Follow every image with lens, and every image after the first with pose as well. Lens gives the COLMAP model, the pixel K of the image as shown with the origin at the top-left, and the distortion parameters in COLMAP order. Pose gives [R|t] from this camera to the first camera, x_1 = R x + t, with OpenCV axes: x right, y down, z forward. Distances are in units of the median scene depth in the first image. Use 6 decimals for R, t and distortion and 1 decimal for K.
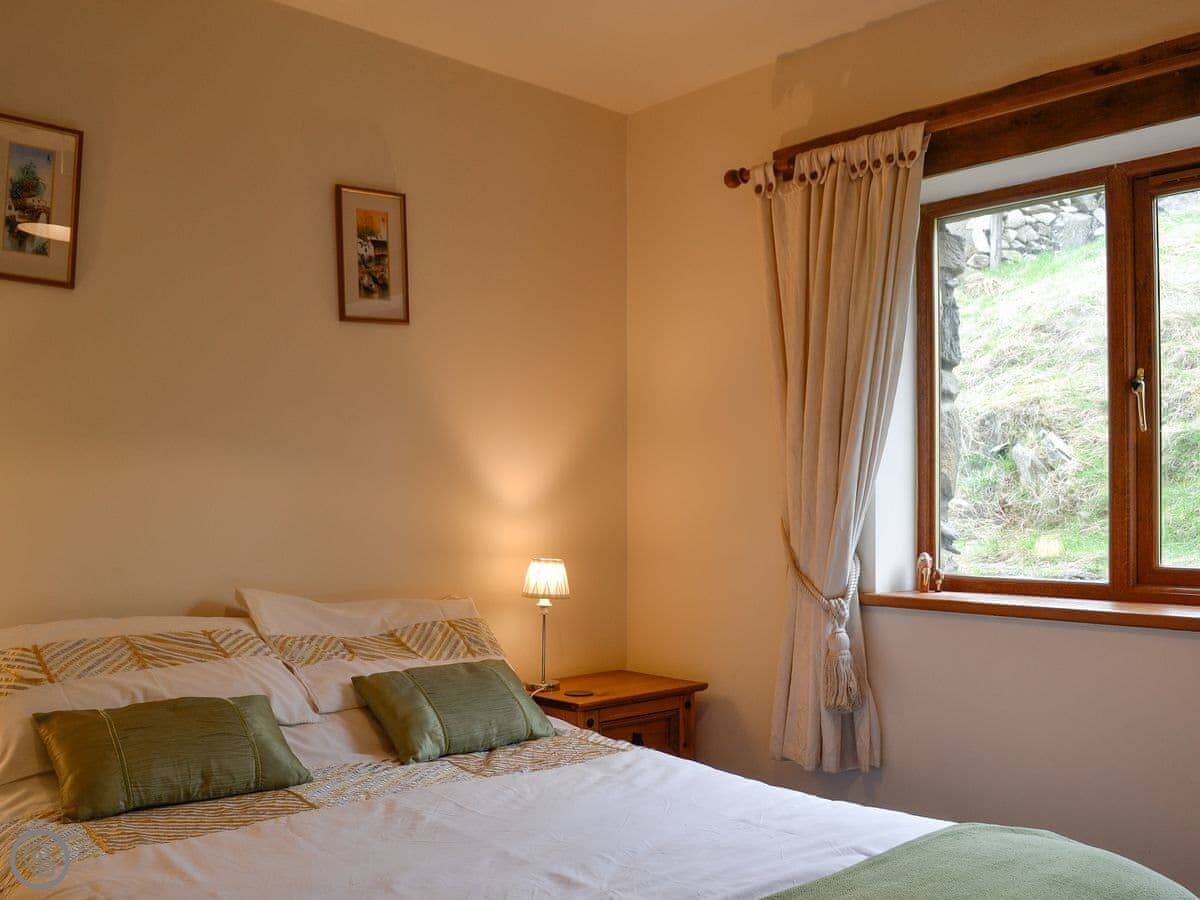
lens RADIAL K [[1061.0, 0, 598.4], [0, 1061.0, 492.1], [0, 0, 1]] dist [-0.081539, 0.008466]
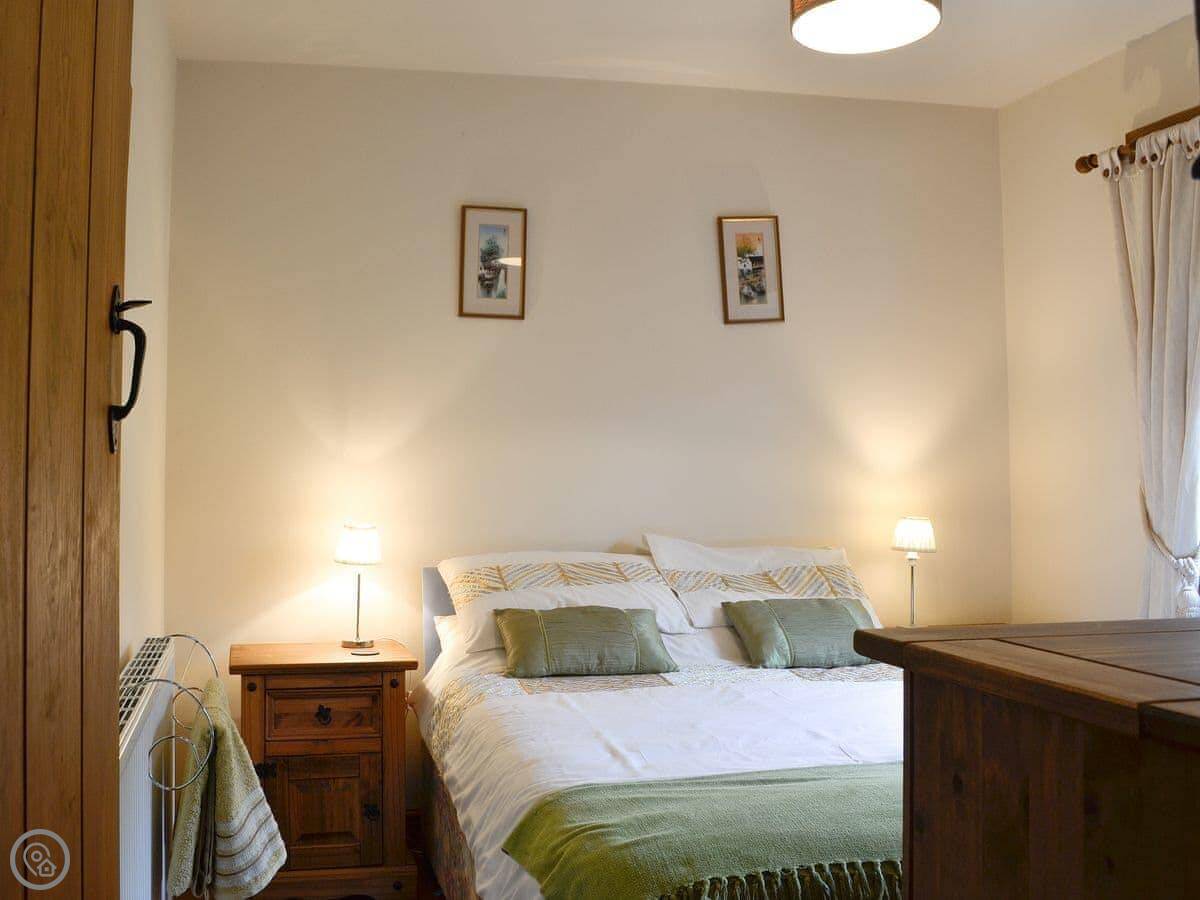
lens RADIAL K [[1120.2, 0, 596.2], [0, 1120.2, 444.1], [0, 0, 1]] dist [-0.067205, 0.005225]
pose [[0.896346, -0.013976, -0.443135, 0.208265], [0.008266, 0.999856, -0.014815, -0.000786], [0.443279, 0.009617, 0.896332, -0.265564]]
